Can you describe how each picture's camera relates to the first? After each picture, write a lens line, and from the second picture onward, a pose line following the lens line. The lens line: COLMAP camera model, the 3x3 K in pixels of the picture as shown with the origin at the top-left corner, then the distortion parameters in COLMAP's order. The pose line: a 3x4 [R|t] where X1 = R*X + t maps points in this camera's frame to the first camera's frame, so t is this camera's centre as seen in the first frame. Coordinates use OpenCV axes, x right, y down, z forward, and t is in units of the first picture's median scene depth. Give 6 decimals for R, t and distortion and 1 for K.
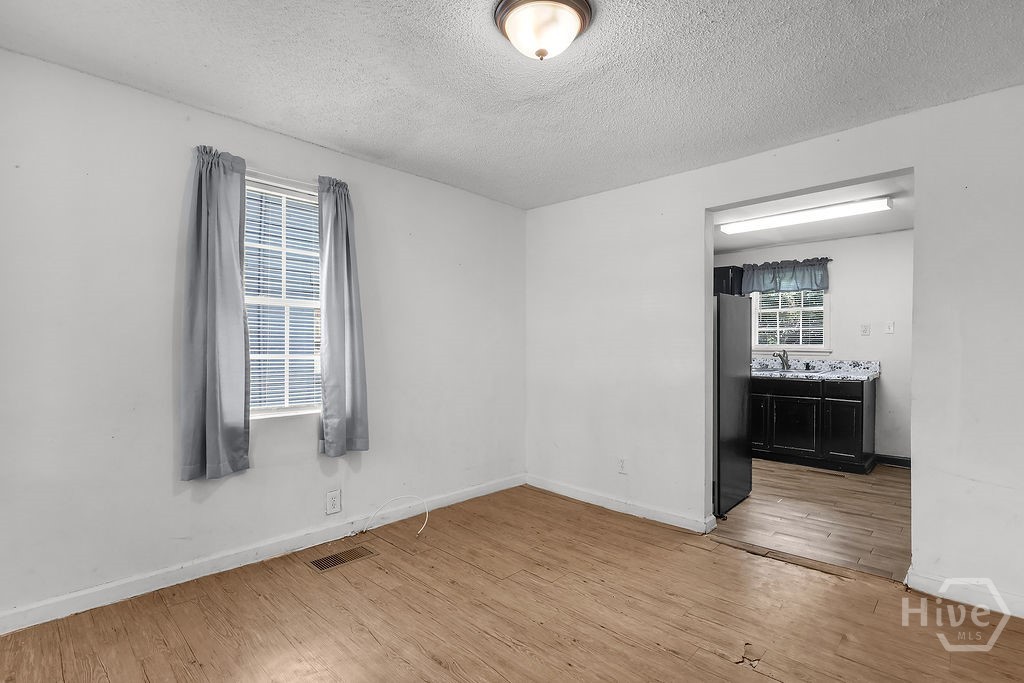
lens RADIAL K [[486.0, 0, 508.0], [0, 486.0, 347.3], [0, 0, 1]] dist [-0.000527, 0.000266]
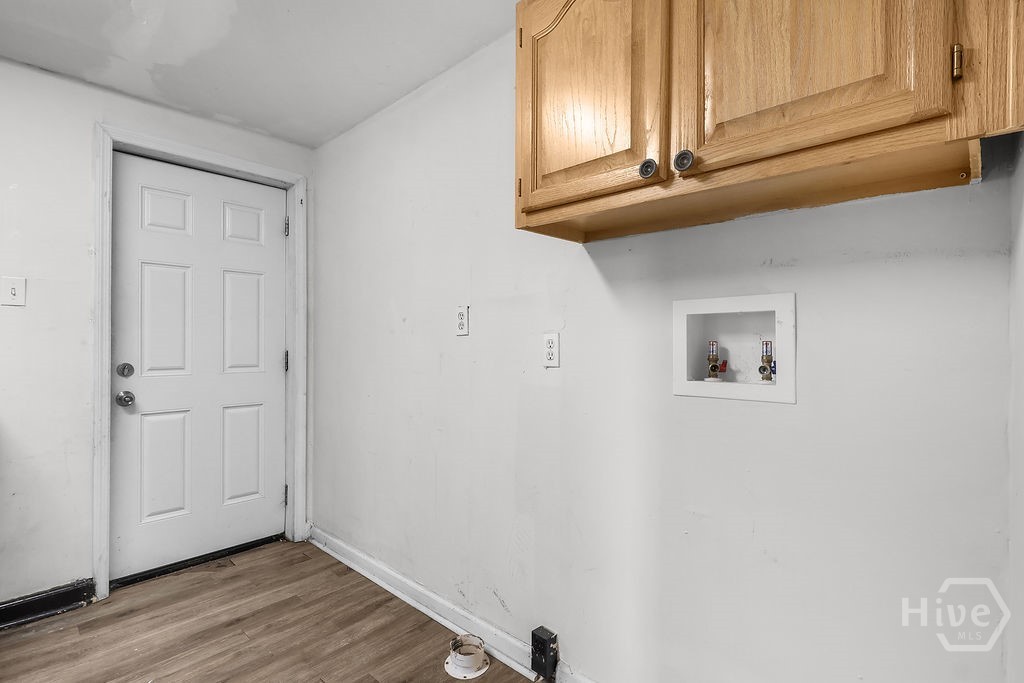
lens RADIAL K [[486.0, 0, 508.0], [0, 486.0, 347.3], [0, 0, 1]] dist [-0.000527, 0.000266]
pose [[-0.025440, -0.009322, 0.999633, 0.480153], [-0.005681, 0.999942, 0.009181, 0.001068], [-0.999660, -0.005446, -0.025492, 0.788548]]
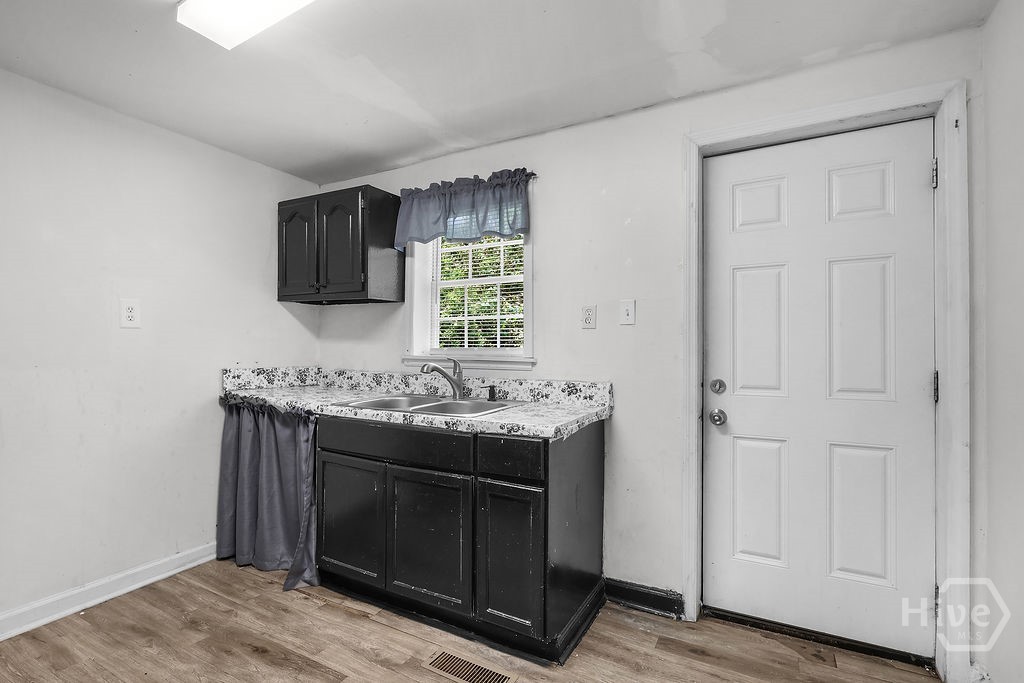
lens RADIAL K [[484.7, 0, 517.8], [0, 484.7, 349.2], [0, 0, 1]] dist [0.002588, 0.000655]
pose [[0.961381, 0.002917, 0.275204, 0.738348], [-0.001753, 0.999988, -0.004477, -0.003085], [-0.275214, 0.003821, 0.961375, 0.767389]]
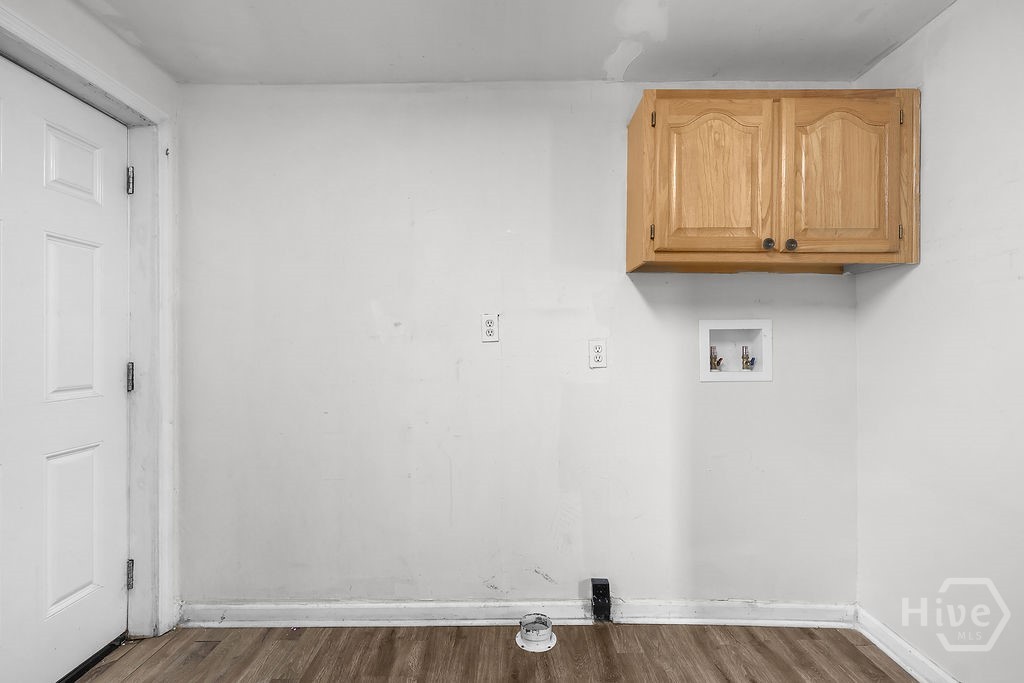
lens RADIAL K [[486.0, 0, 508.0], [0, 486.0, 347.3], [0, 0, 1]] dist [-0.000527, 0.000266]
pose [[-0.701072, -0.001630, 0.713089, 0.605007], [0.000817, 0.999995, 0.003089, -0.002244], [-0.713090, 0.002748, -0.701067, 1.218700]]
